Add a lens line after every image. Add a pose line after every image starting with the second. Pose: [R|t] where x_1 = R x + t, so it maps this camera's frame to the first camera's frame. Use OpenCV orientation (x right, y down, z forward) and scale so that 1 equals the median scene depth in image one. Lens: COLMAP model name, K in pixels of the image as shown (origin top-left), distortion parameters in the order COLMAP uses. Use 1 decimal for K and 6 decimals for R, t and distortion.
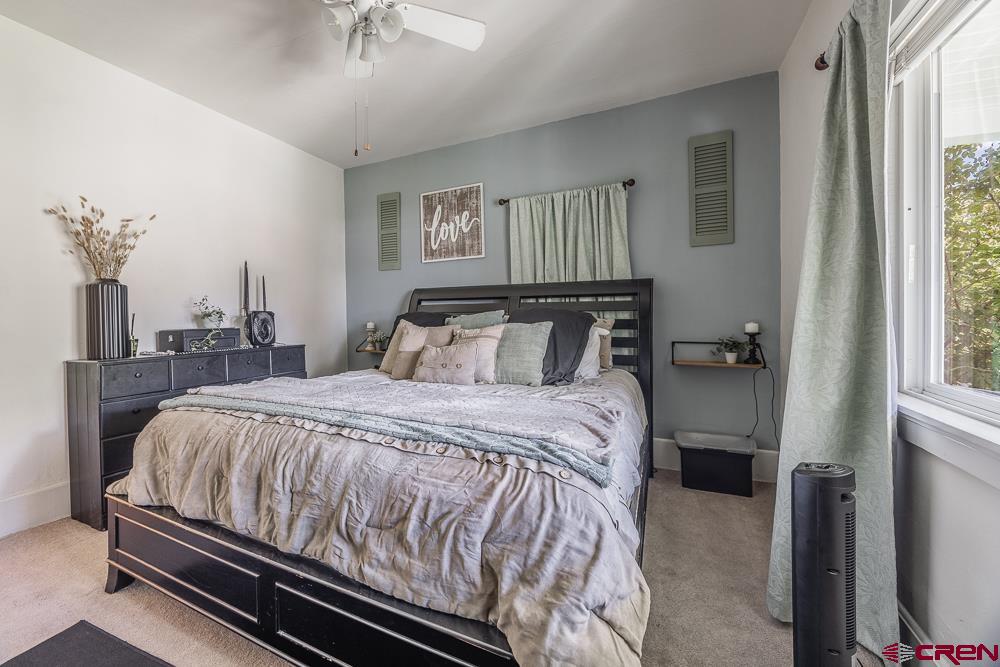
lens RADIAL K [[381.2, 0, 501.2], [0, 381.2, 327.4], [0, 0, 1]] dist [-0.000255, -0.000065]
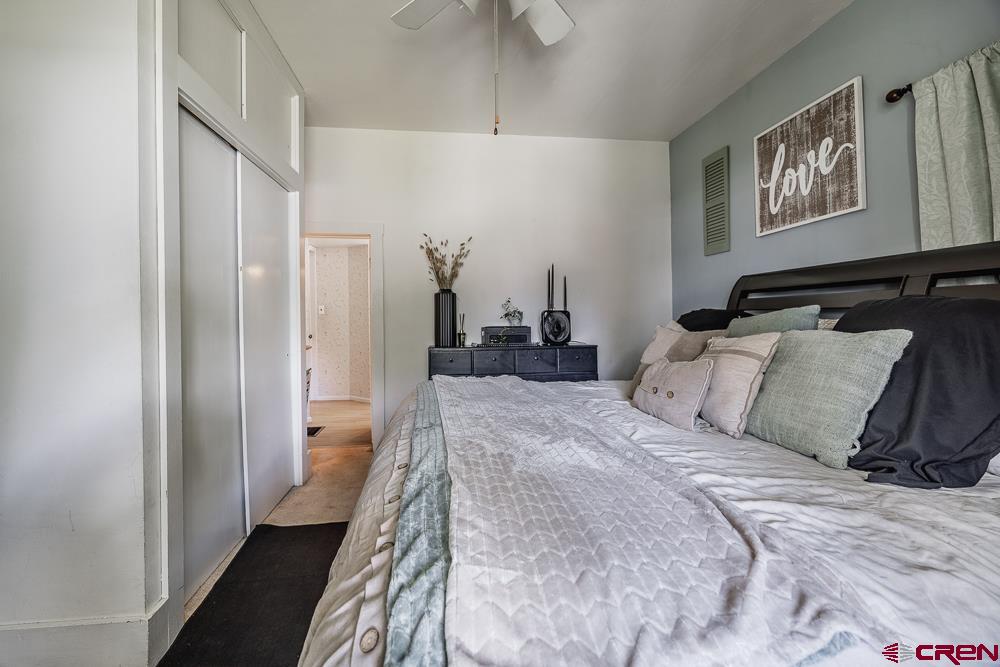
lens RADIAL K [[402.9, 0, 497.6], [0, 402.9, 324.5], [0, 0, 1]] dist [0.000075, -0.000195]
pose [[0.510675, 0.020405, -0.859532, 0.190461], [-0.020315, 0.999726, 0.011664, -0.011014], [0.859534, 0.011505, 0.510950, 0.239721]]
